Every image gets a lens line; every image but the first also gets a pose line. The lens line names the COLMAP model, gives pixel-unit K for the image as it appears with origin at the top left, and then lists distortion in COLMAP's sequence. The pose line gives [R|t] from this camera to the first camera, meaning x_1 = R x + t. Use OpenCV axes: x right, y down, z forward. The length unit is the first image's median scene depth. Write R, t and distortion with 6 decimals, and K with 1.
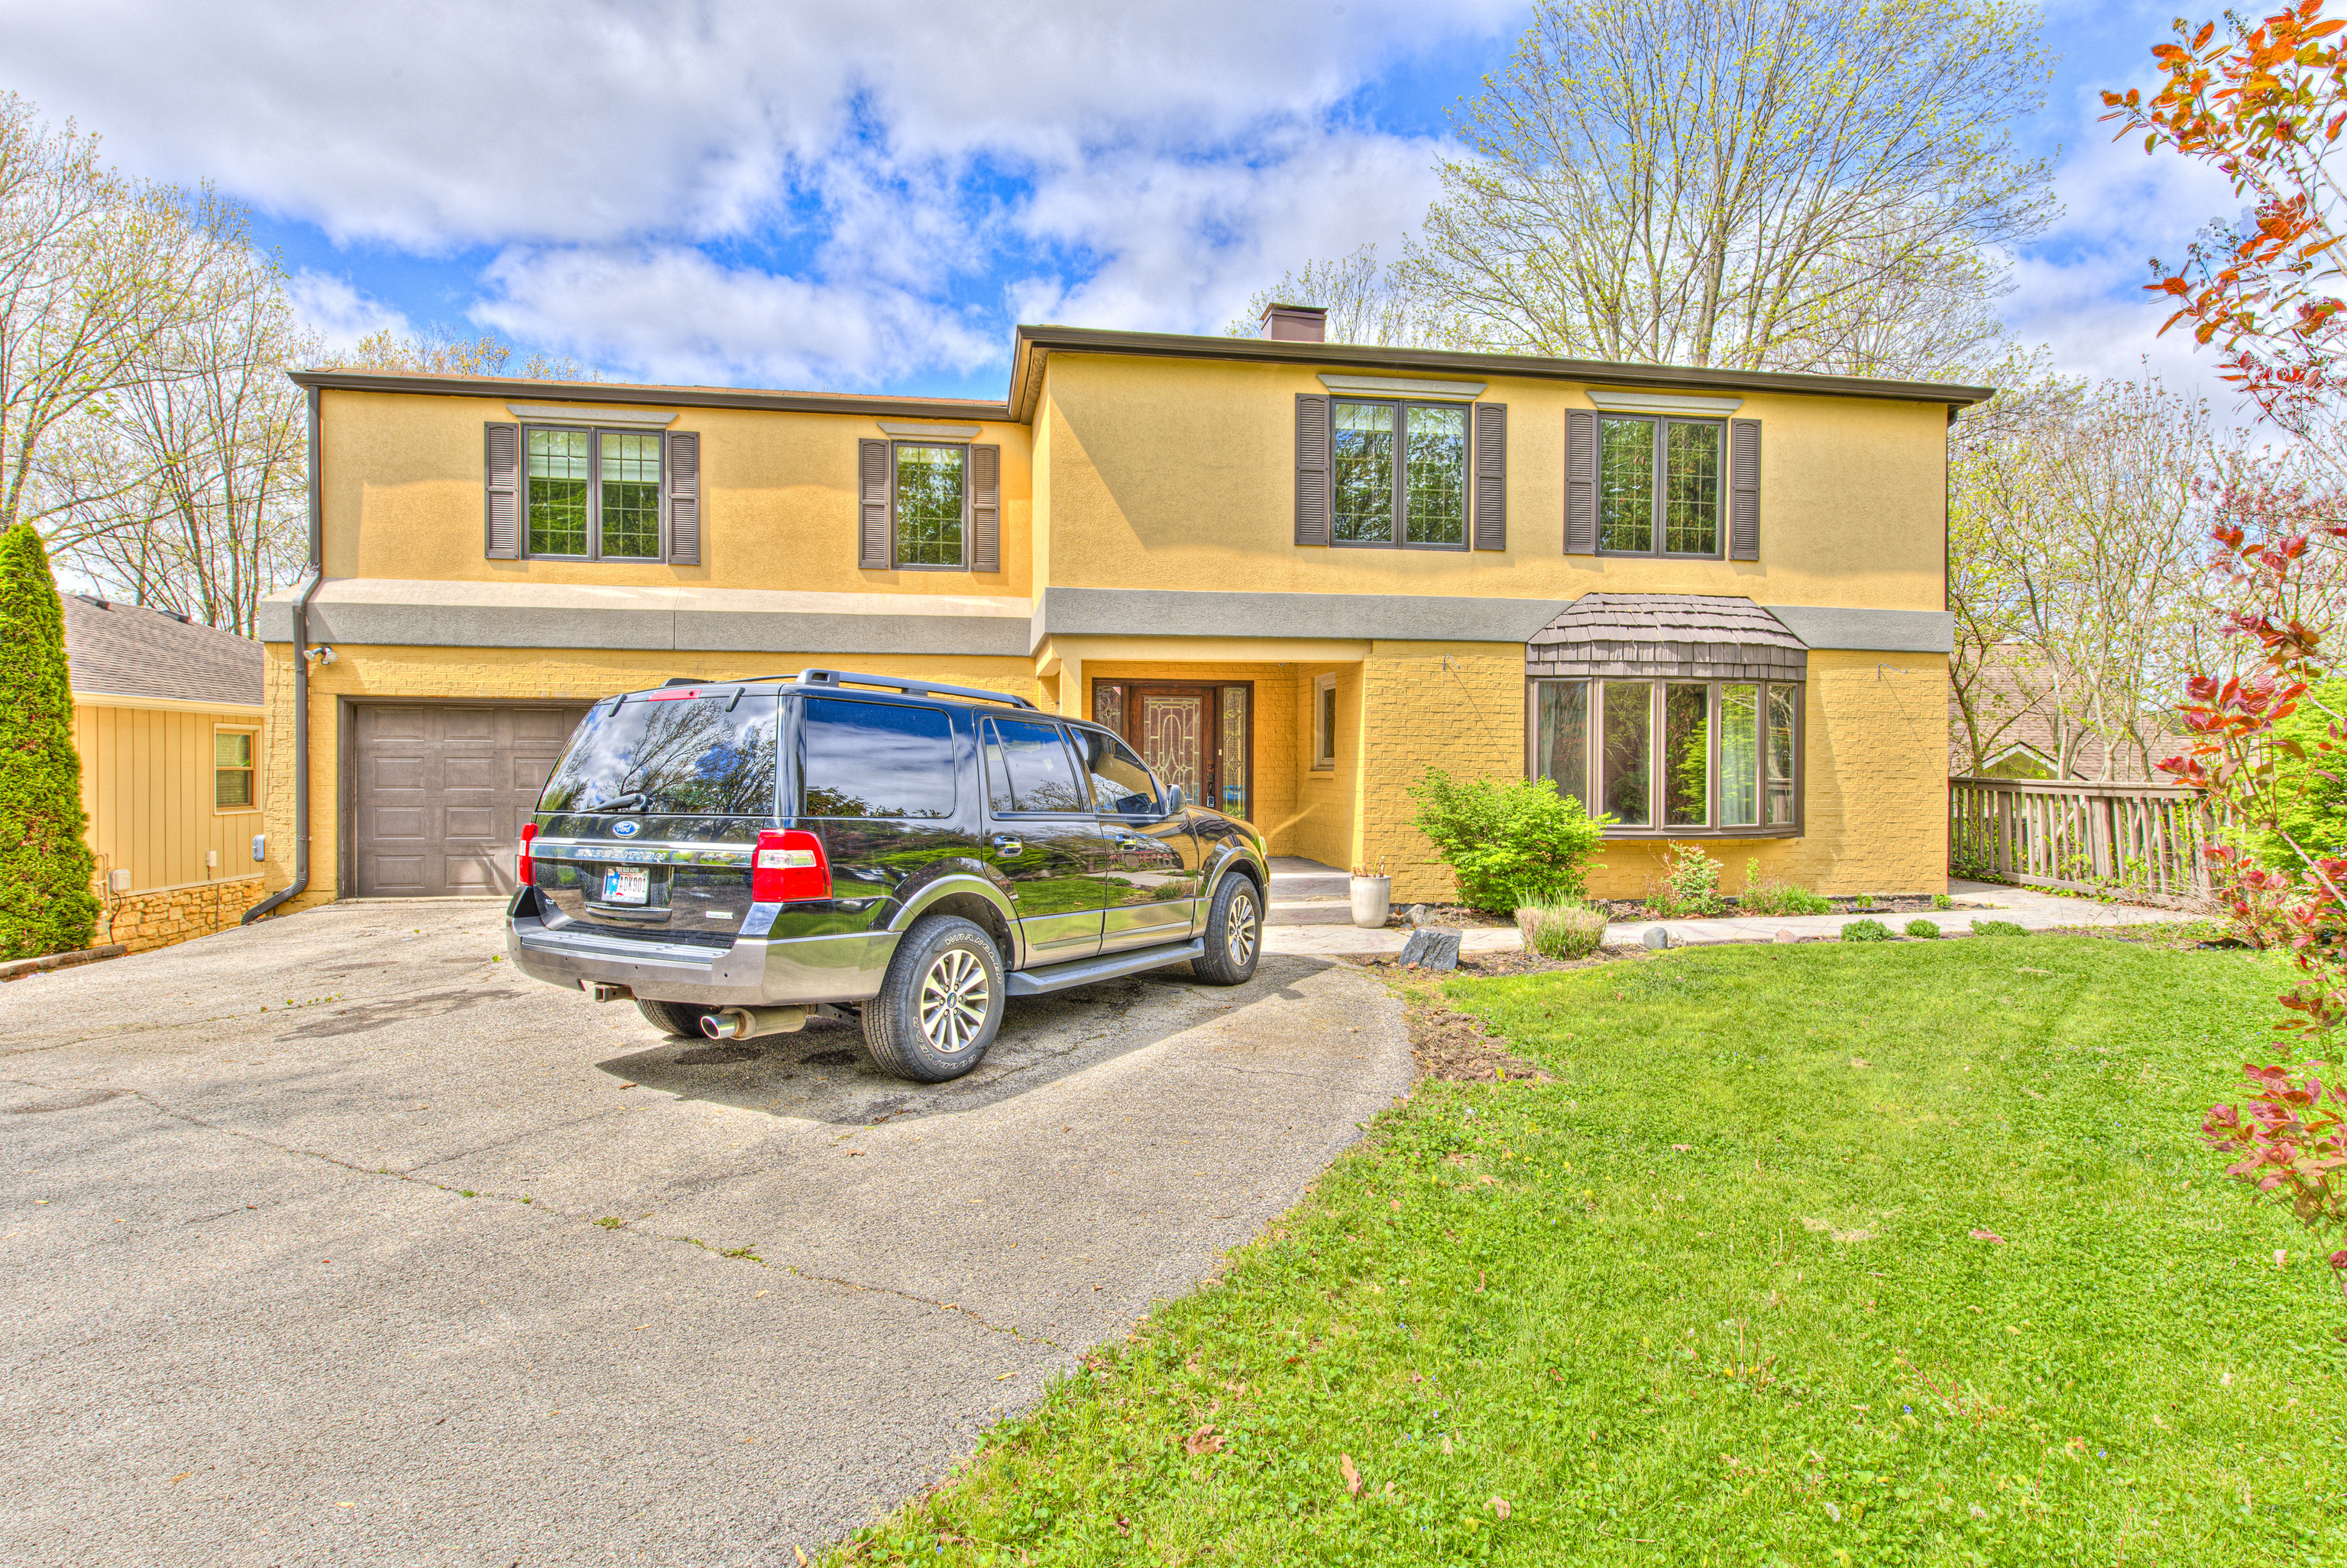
lens RADIAL K [[1211.9, 0, 1116.2], [0, 1211.9, 758.2], [0, 0, 1]] dist [-0.003618, -0.000317]
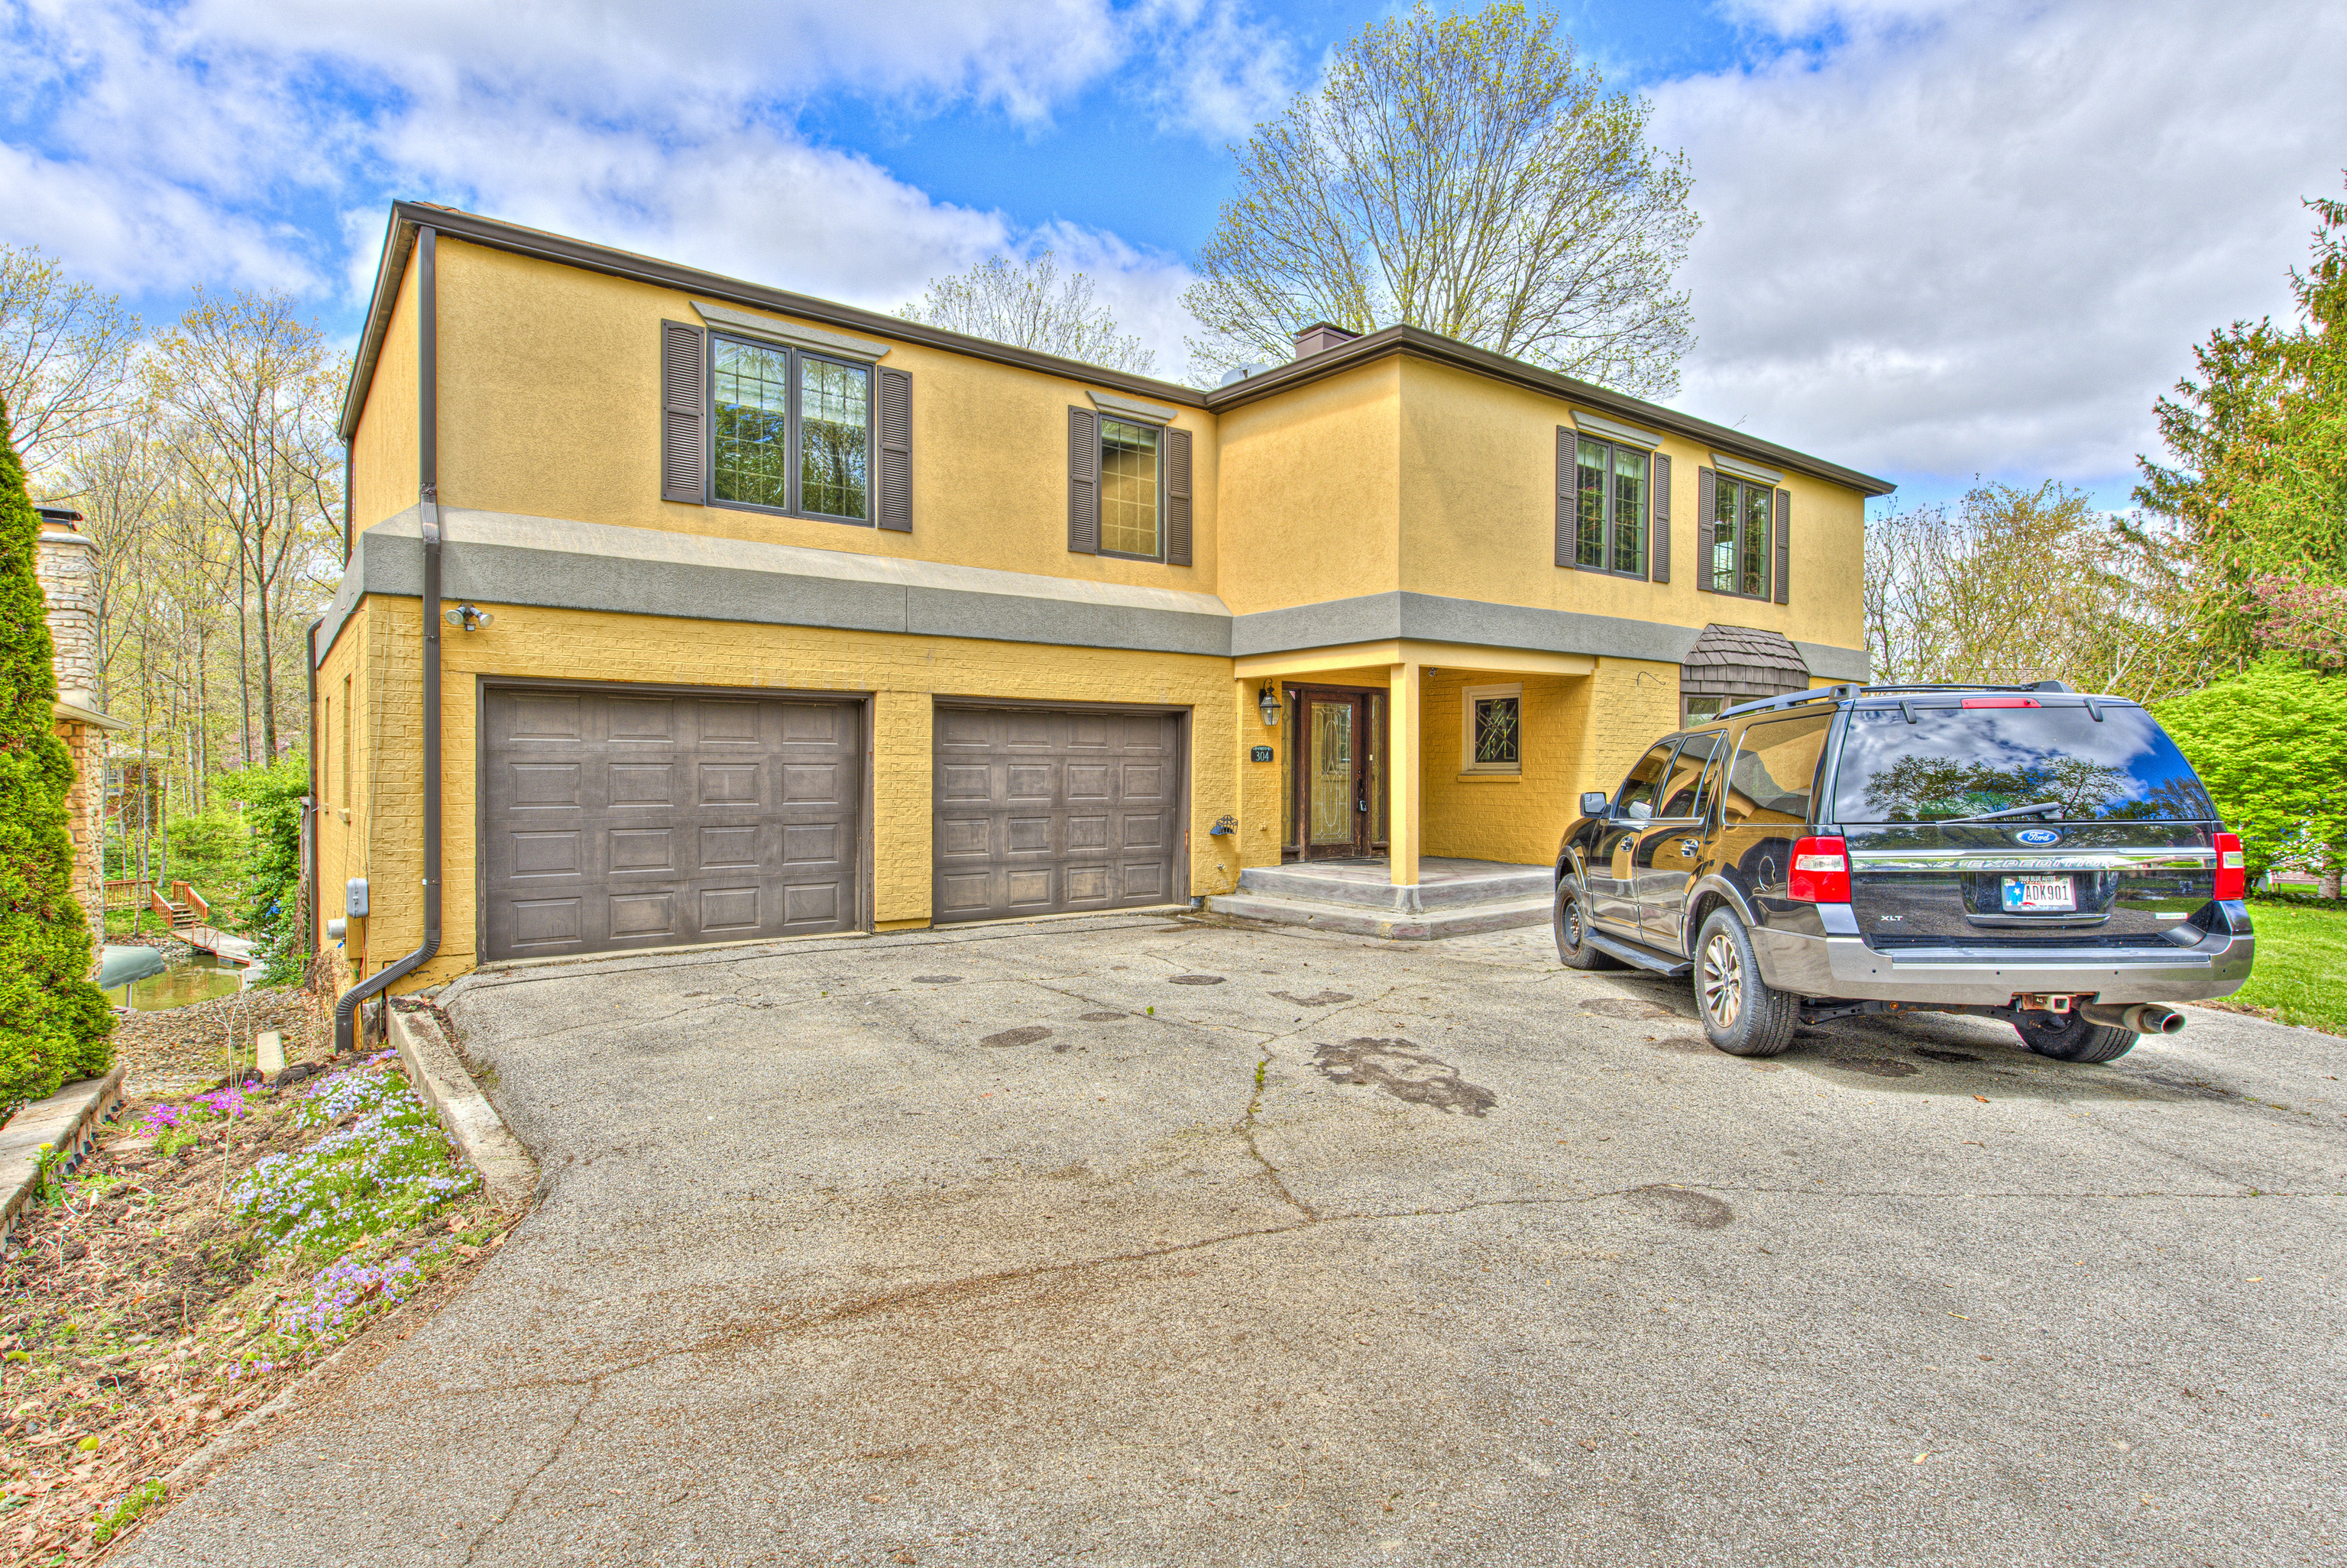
lens RADIAL K [[1211.9, 0, 1134.3], [0, 1211.9, 767.1], [0, 0, 1]] dist [-0.003618, -0.000317]
pose [[0.886808, -0.002345, 0.462132, -0.629855], [0.004294, 0.999986, -0.003164, 0.005299], [-0.462118, 0.004790, 0.886806, 0.202711]]
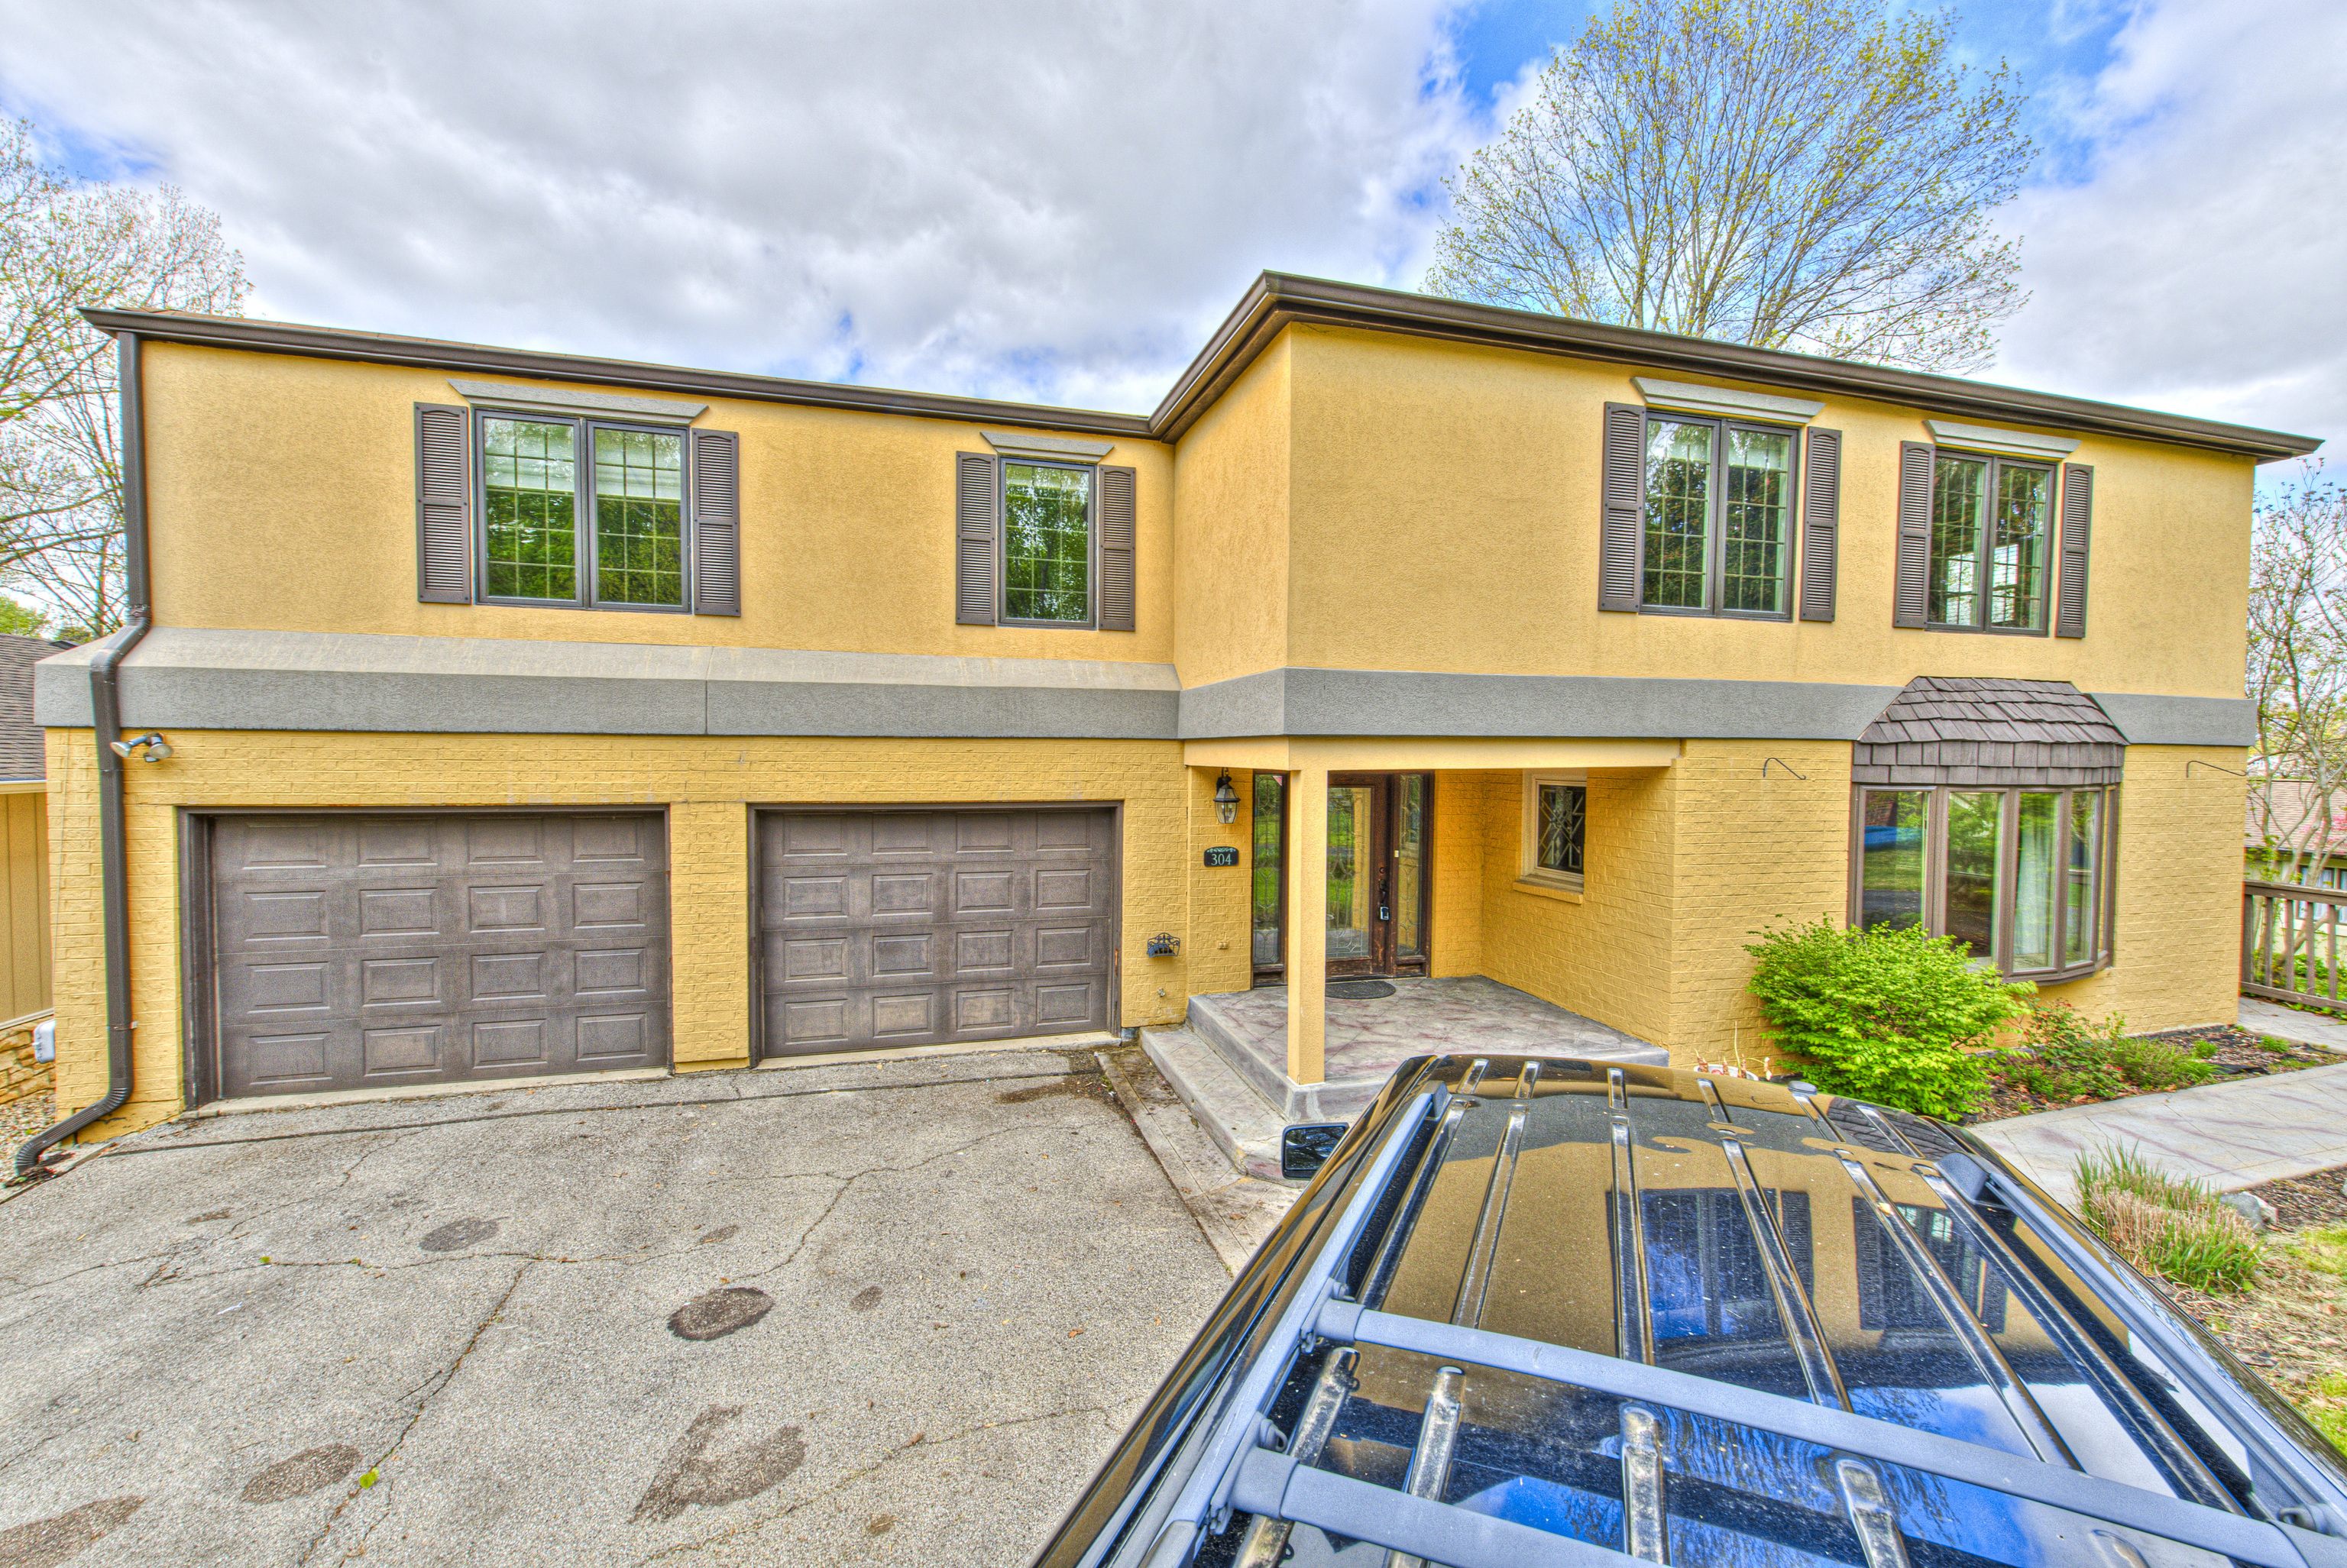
lens RADIAL K [[931.0, 0, 1150.5], [0, 931.0, 780.0], [0, 0, 1]] dist [-0.000351, -0.001905]
pose [[0.992982, -0.001747, 0.118257, -0.174720], [-0.001327, 0.999663, 0.025911, -0.080124], [-0.118262, -0.025886, 0.992645, 0.434130]]
